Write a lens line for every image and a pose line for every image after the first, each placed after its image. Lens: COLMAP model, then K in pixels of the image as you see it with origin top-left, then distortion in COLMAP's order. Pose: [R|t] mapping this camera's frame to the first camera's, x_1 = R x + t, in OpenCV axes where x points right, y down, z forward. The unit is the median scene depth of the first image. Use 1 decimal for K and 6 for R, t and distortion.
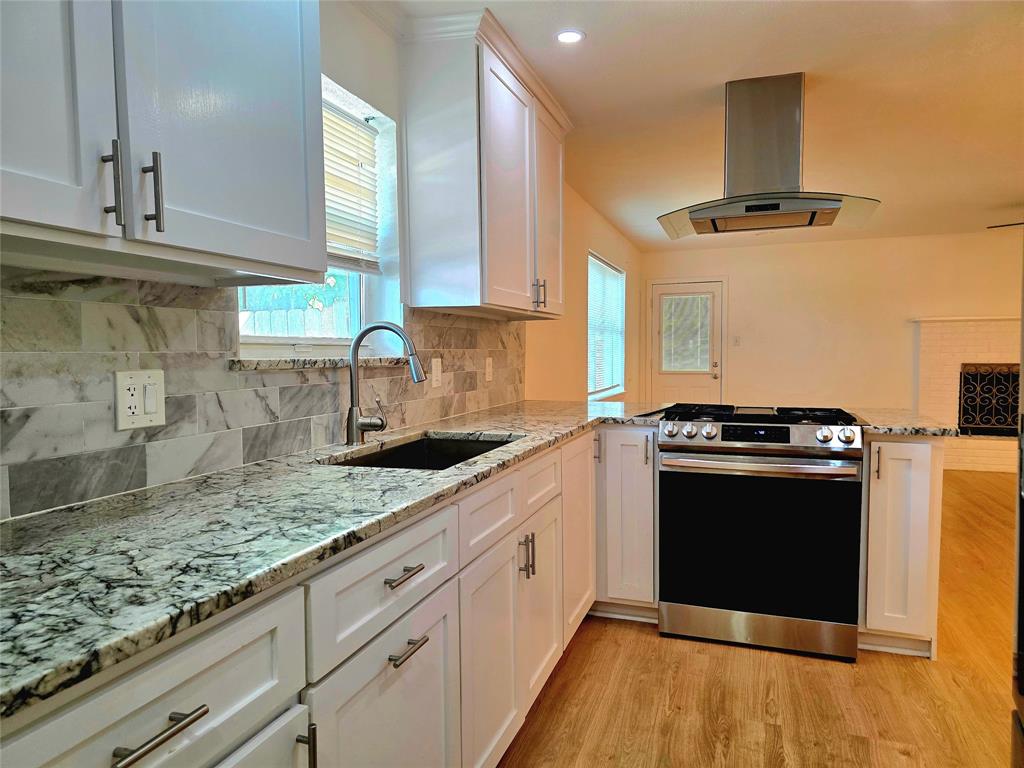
lens RADIAL K [[681.9, 0, 507.6], [0, 681.9, 392.7], [0, 0, 1]] dist [0.043078, -0.037759]
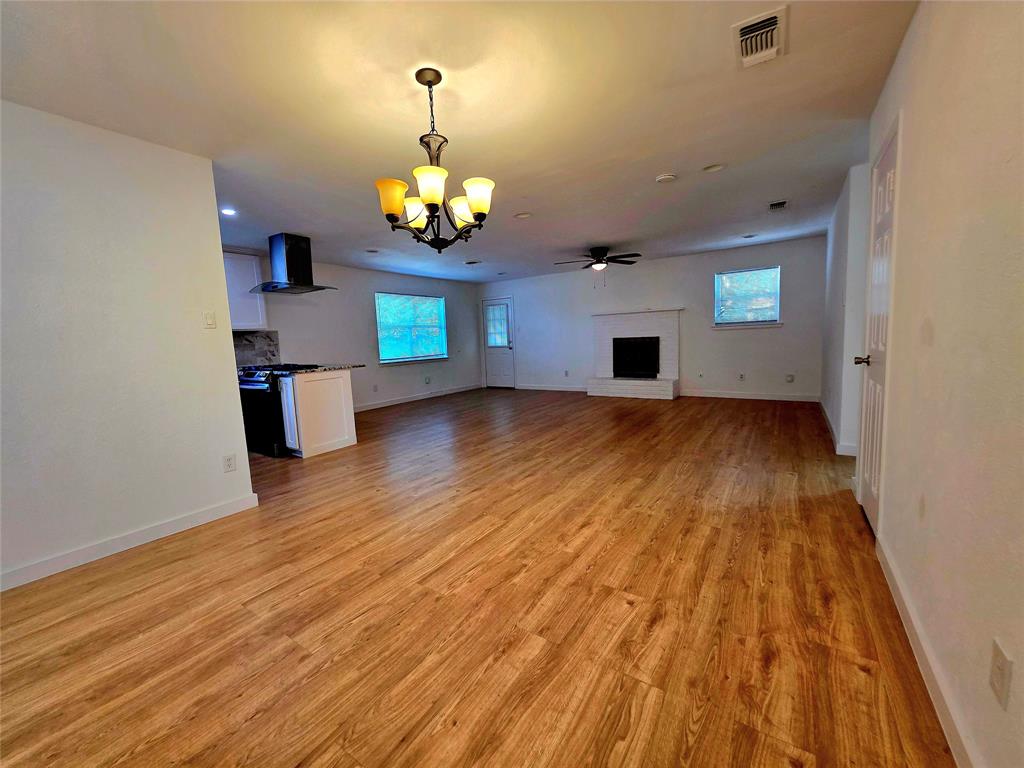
lens RADIAL K [[407.5, 0, 509.8], [0, 407.5, 382.2], [0, 0, 1]] dist [0.002422, -0.000110]
pose [[0.967936, -0.004882, -0.251148, 1.769492], [0.020183, 0.998090, 0.058385, 0.015515], [0.250384, -0.061582, 0.966186, -0.300455]]
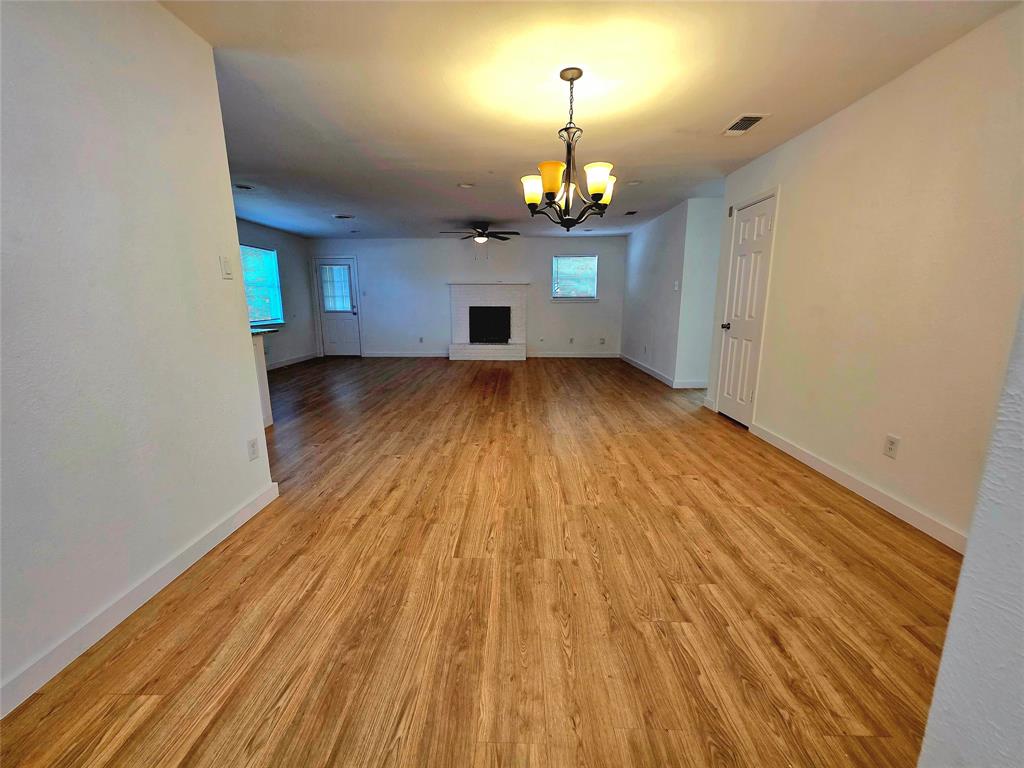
lens RADIAL K [[407.5, 0, 508.4], [0, 407.5, 382.0], [0, 0, 1]] dist [0.002422, -0.000110]
pose [[0.949589, -0.054650, 0.308698, 1.046104], [0.010308, 0.989599, 0.143483, 0.015399], [-0.313329, -0.133067, 0.940276, -0.428866]]
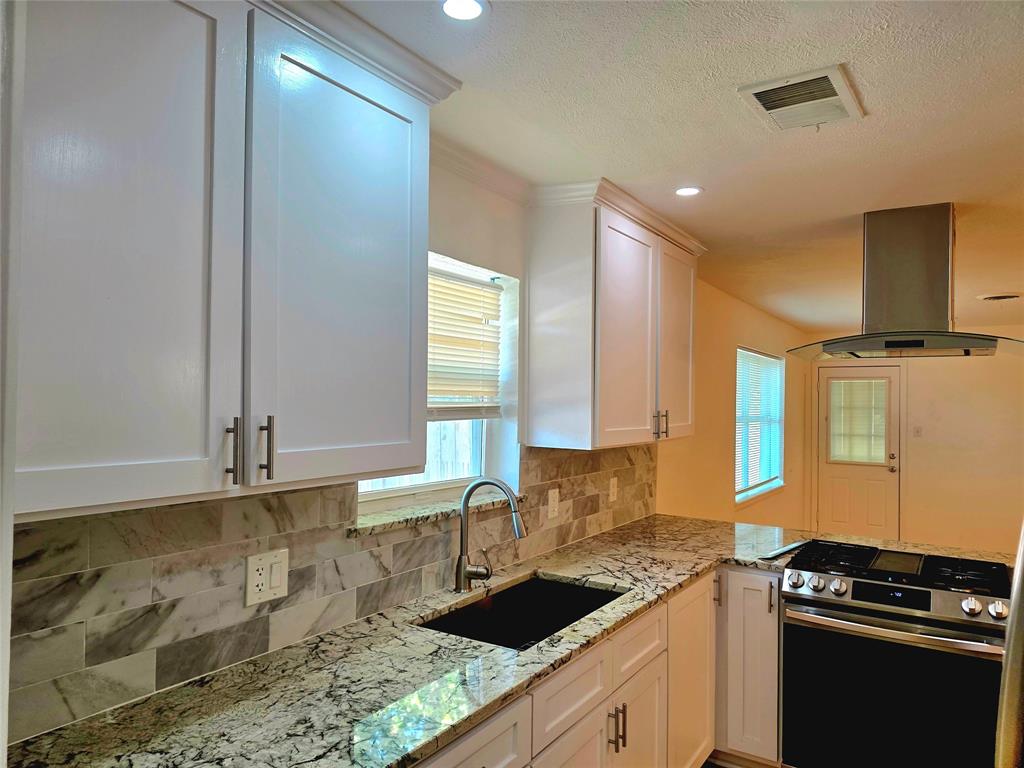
lens RADIAL K [[681.9, 0, 514.4], [0, 681.9, 395.6], [0, 0, 1]] dist [0.043078, -0.037759]
pose [[0.972088, 0.018599, -0.233879, 0.083775], [-0.034322, 0.997402, -0.063337, -0.136815], [0.232094, 0.069596, 0.970200, -0.036051]]
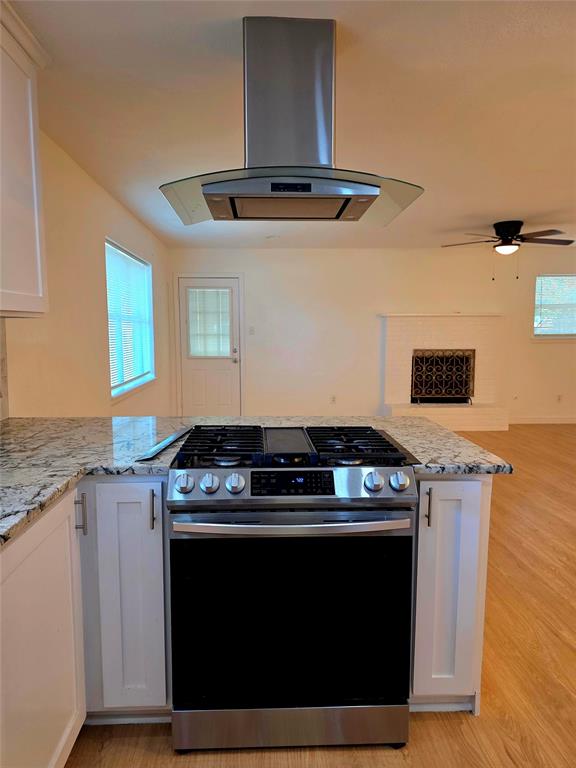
lens RADIAL K [[511.4, 0, 279.4], [0, 511.4, 386.3], [0, 0, 1]] dist [0.043078, -0.037759]
pose [[0.926818, -0.035286, 0.373849, 0.143694], [0.015297, 0.998297, 0.056301, -0.082710], [-0.375199, -0.046462, 0.925779, 0.501279]]
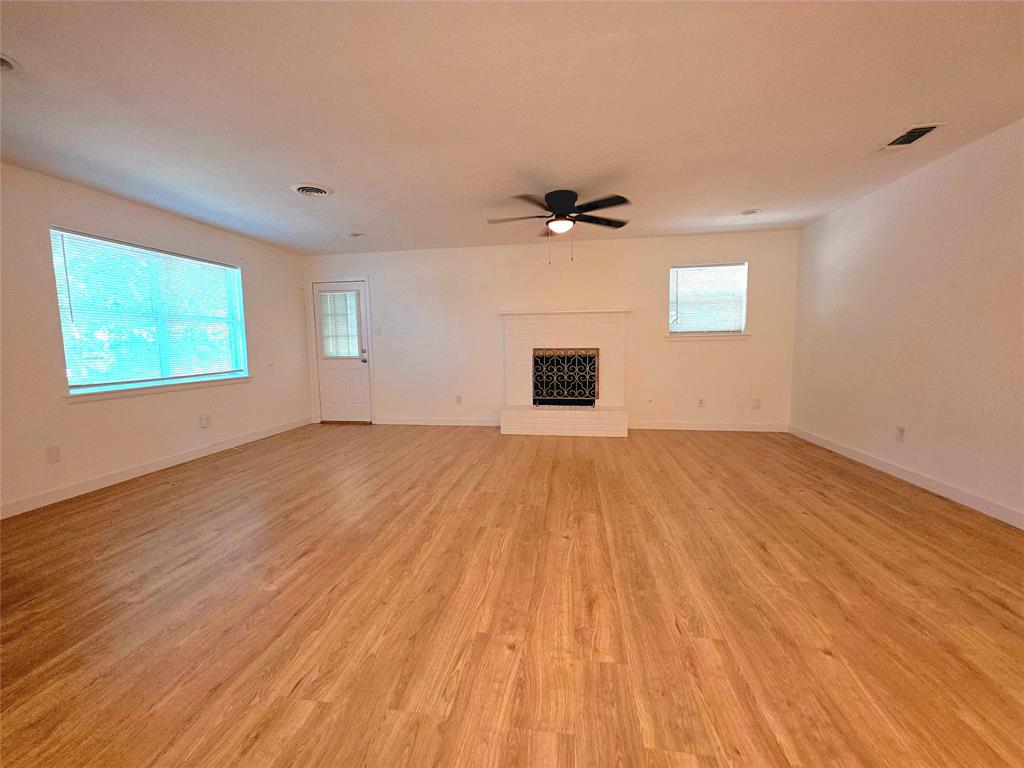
lens RADIAL K [[407.5, 0, 509.9], [0, 407.5, 383.6], [0, 0, 1]] dist [0.002422, -0.000110]
pose [[0.982100, -0.023595, 0.186878, 1.269757], [0.015337, 0.998846, 0.045511, -0.034177], [-0.187736, -0.041830, 0.981328, 0.740760]]
